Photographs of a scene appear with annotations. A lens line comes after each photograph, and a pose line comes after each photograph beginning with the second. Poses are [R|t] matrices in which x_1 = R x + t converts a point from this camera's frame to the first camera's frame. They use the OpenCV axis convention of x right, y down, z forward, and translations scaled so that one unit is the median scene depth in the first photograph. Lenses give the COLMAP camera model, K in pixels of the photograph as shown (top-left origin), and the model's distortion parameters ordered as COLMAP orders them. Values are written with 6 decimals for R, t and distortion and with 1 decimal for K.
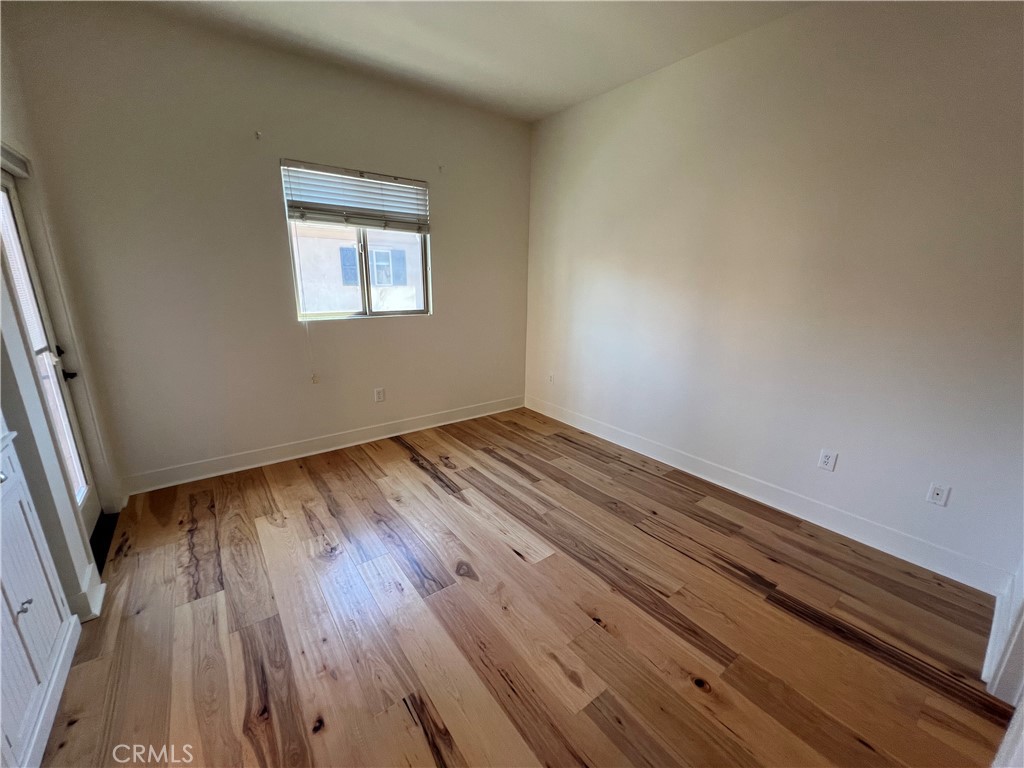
lens RADIAL K [[408.8, 0, 512.4], [0, 408.8, 381.4], [0, 0, 1]] dist [-0.002513, 0.000410]
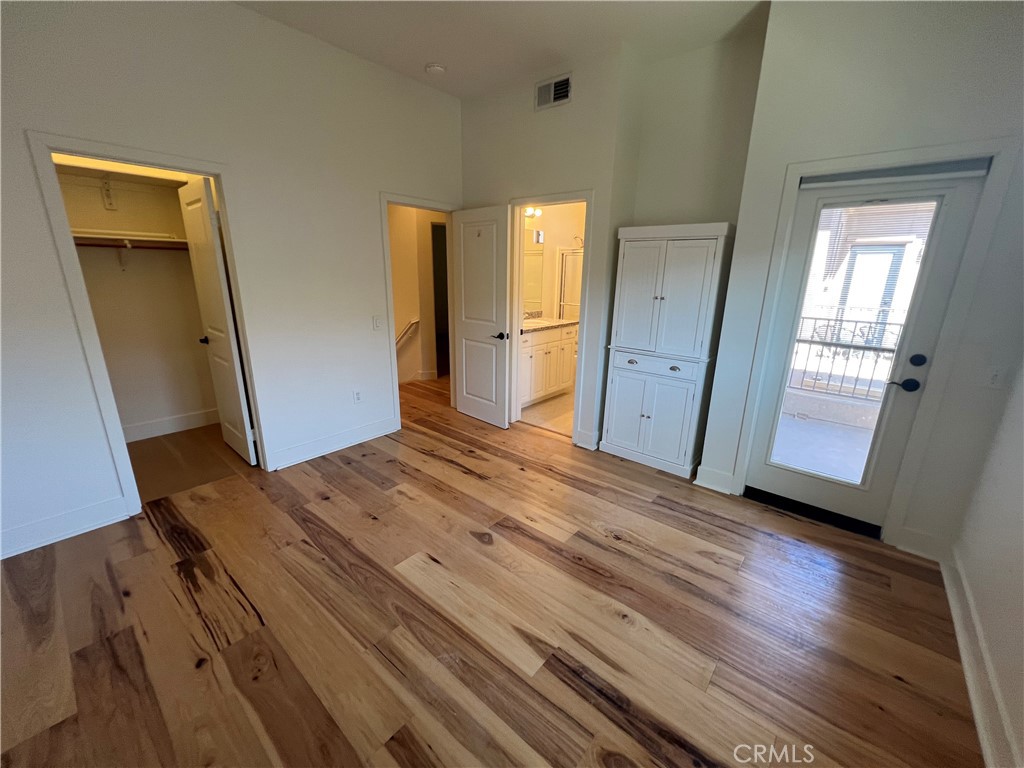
lens RADIAL K [[408.8, 0, 513.7], [0, 408.8, 387.5], [0, 0, 1]] dist [-0.002513, 0.000410]
pose [[-0.976340, 0.027244, -0.214518, 0.031735], [-0.084694, 0.864599, 0.495273, -0.447897], [0.198965, 0.501724, -0.841835, 1.788133]]
